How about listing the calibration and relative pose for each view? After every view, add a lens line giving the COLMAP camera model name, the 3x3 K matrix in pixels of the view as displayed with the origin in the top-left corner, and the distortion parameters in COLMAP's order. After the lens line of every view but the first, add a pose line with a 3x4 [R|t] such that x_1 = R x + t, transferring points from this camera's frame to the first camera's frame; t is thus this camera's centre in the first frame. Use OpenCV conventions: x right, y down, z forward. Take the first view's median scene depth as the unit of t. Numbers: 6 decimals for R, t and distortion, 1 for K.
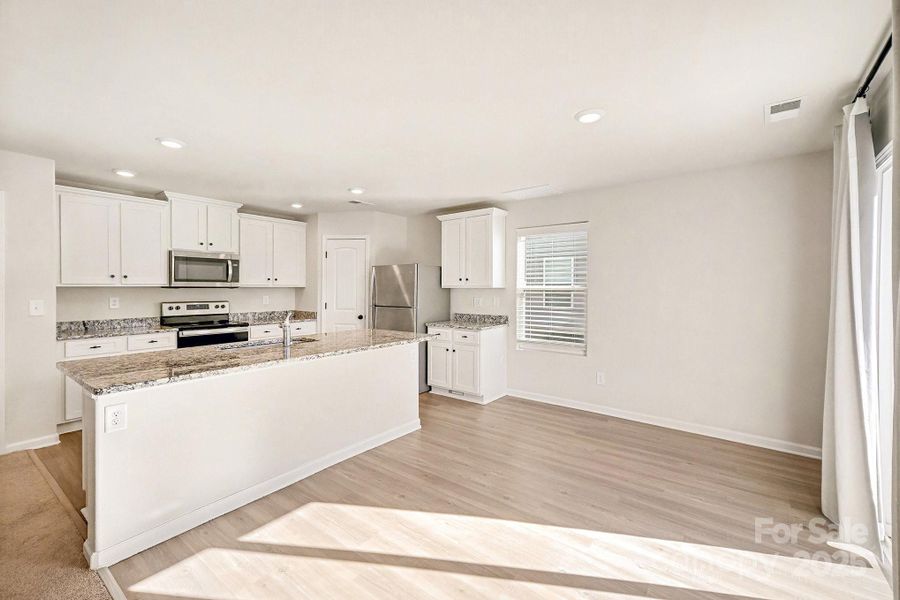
lens RADIAL K [[389.6, 0, 450.2], [0, 389.6, 294.9], [0, 0, 1]] dist [0.016936, 0.000078]
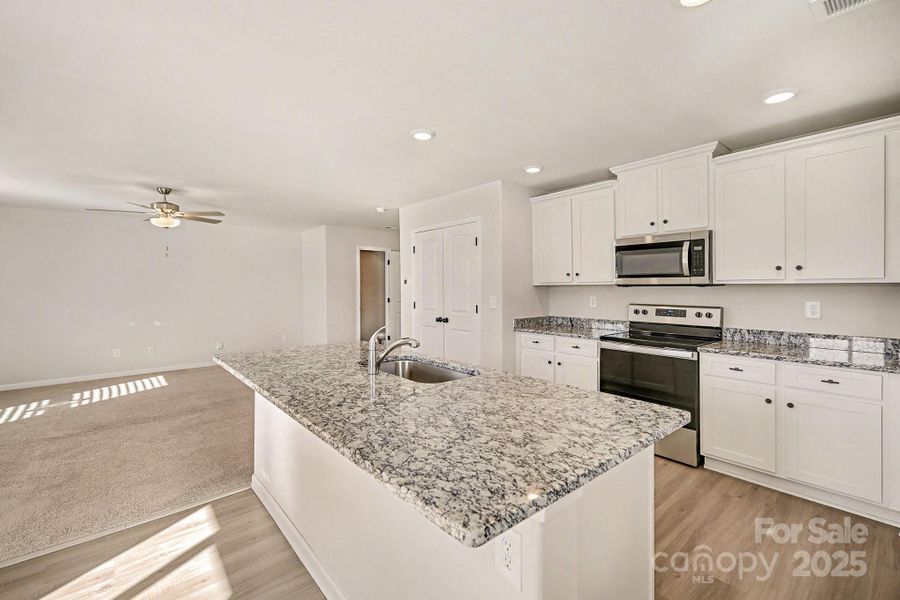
lens RADIAL K [[389.6, 0, 454.0], [0, 389.6, 283.3], [0, 0, 1]] dist [0.016936, 0.000078]
pose [[-0.215055, -0.003185, -0.976597, 0.127662], [-0.009903, 0.999950, -0.001080, -0.018013], [0.976552, 0.009439, -0.215076, 0.781299]]
